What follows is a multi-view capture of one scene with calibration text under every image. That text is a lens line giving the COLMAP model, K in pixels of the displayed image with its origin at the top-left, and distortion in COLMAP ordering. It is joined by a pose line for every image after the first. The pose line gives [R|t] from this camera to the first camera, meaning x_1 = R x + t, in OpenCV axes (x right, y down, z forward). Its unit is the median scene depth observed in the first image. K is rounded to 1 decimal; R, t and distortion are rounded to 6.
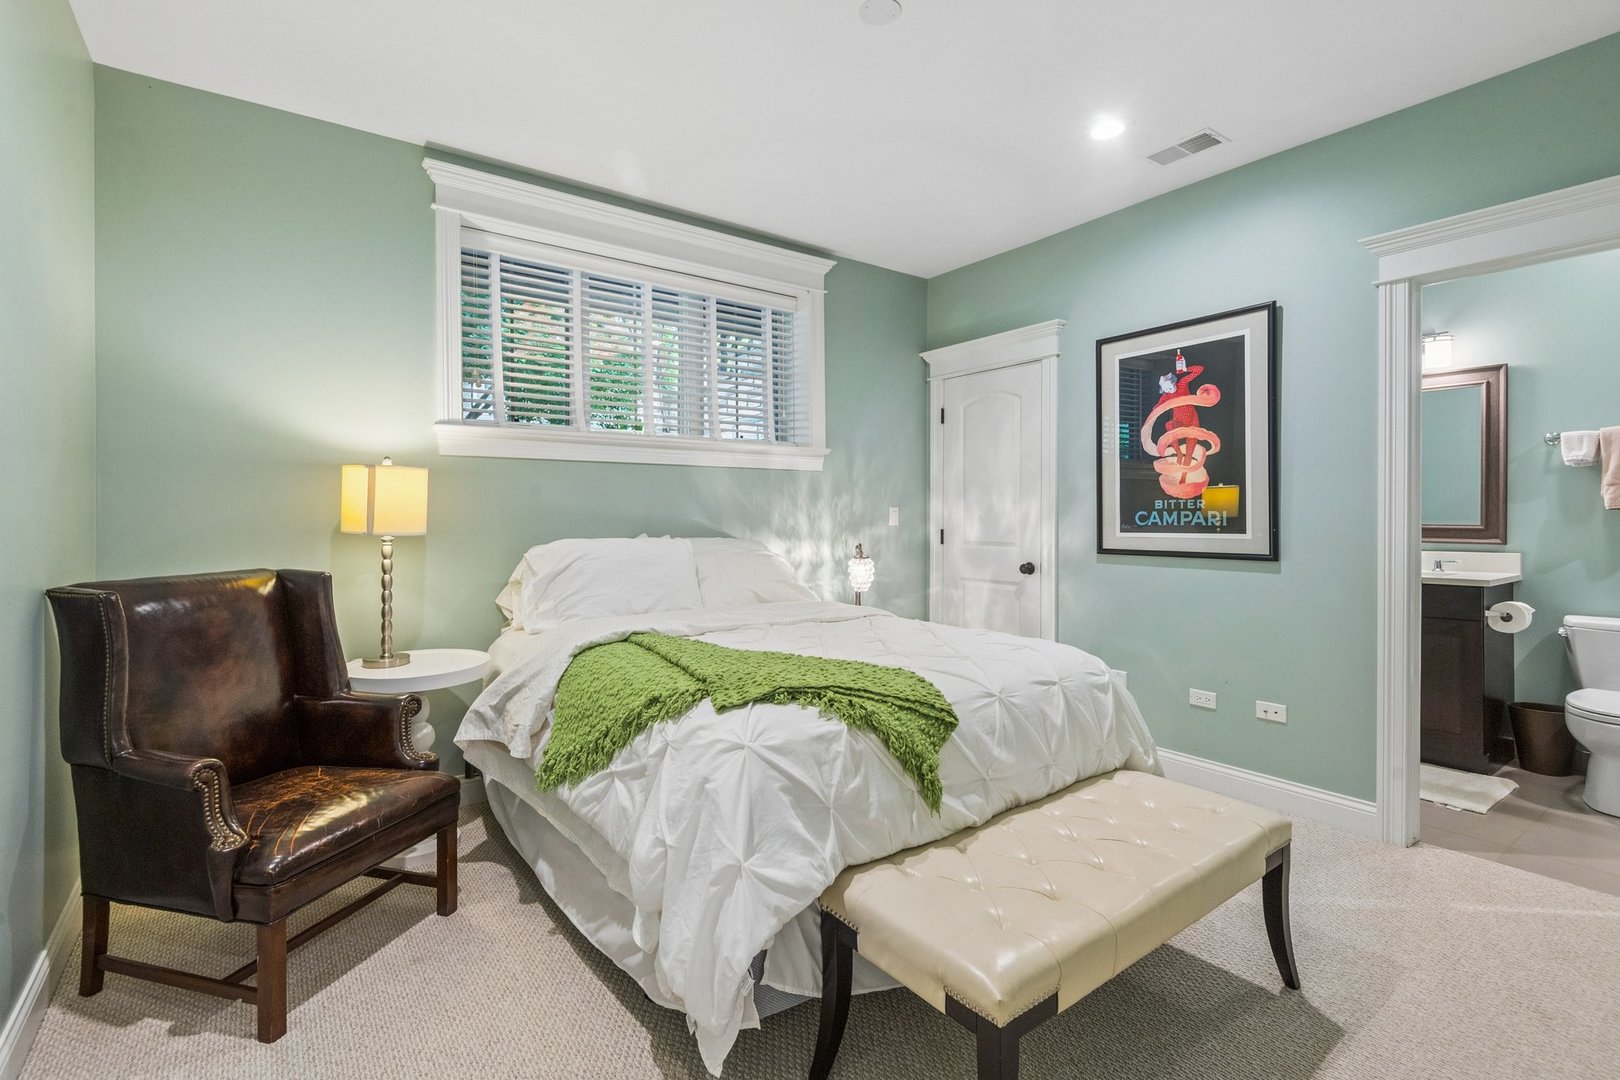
lens RADIAL K [[754.9, 0, 811.5], [0, 754.9, 517.4], [0, 0, 1]] dist [-0.000885, -0.000558]
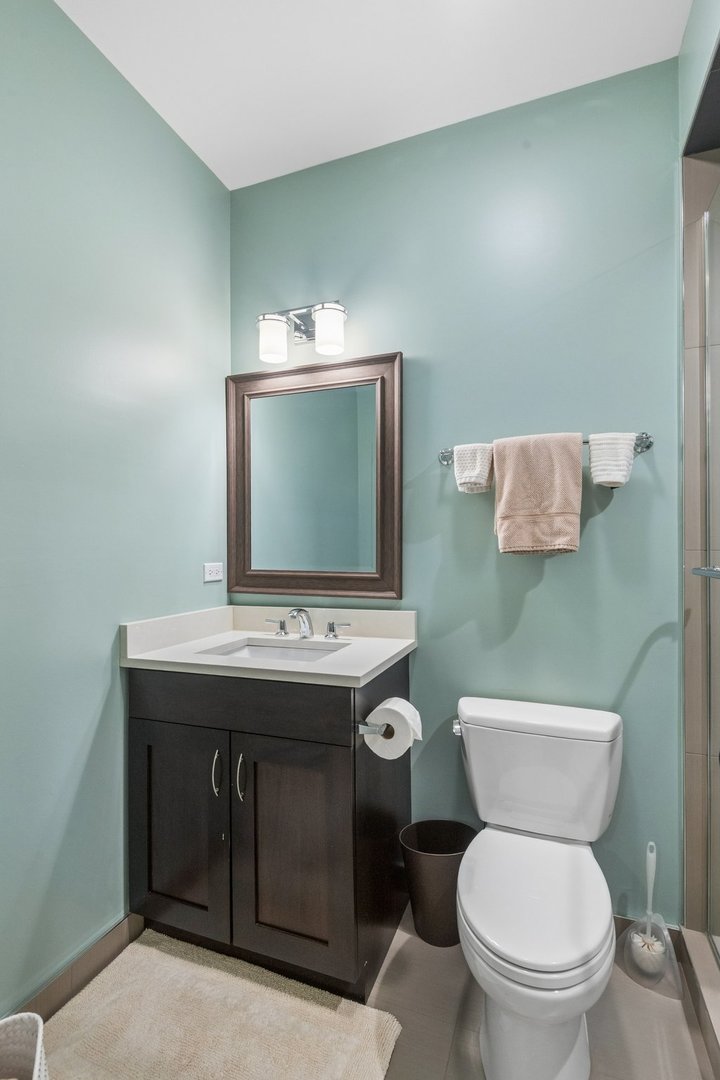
lens RADIAL K [[503.3, 0, 360.5], [0, 503.3, 543.6], [0, 0, 1]] dist [-0.000885, -0.000558]
pose [[0.840868, -0.000201, 0.541241, 0.650178], [0.004887, 0.999962, -0.007221, -0.015328], [-0.541219, 0.008716, 0.840837, 0.636356]]
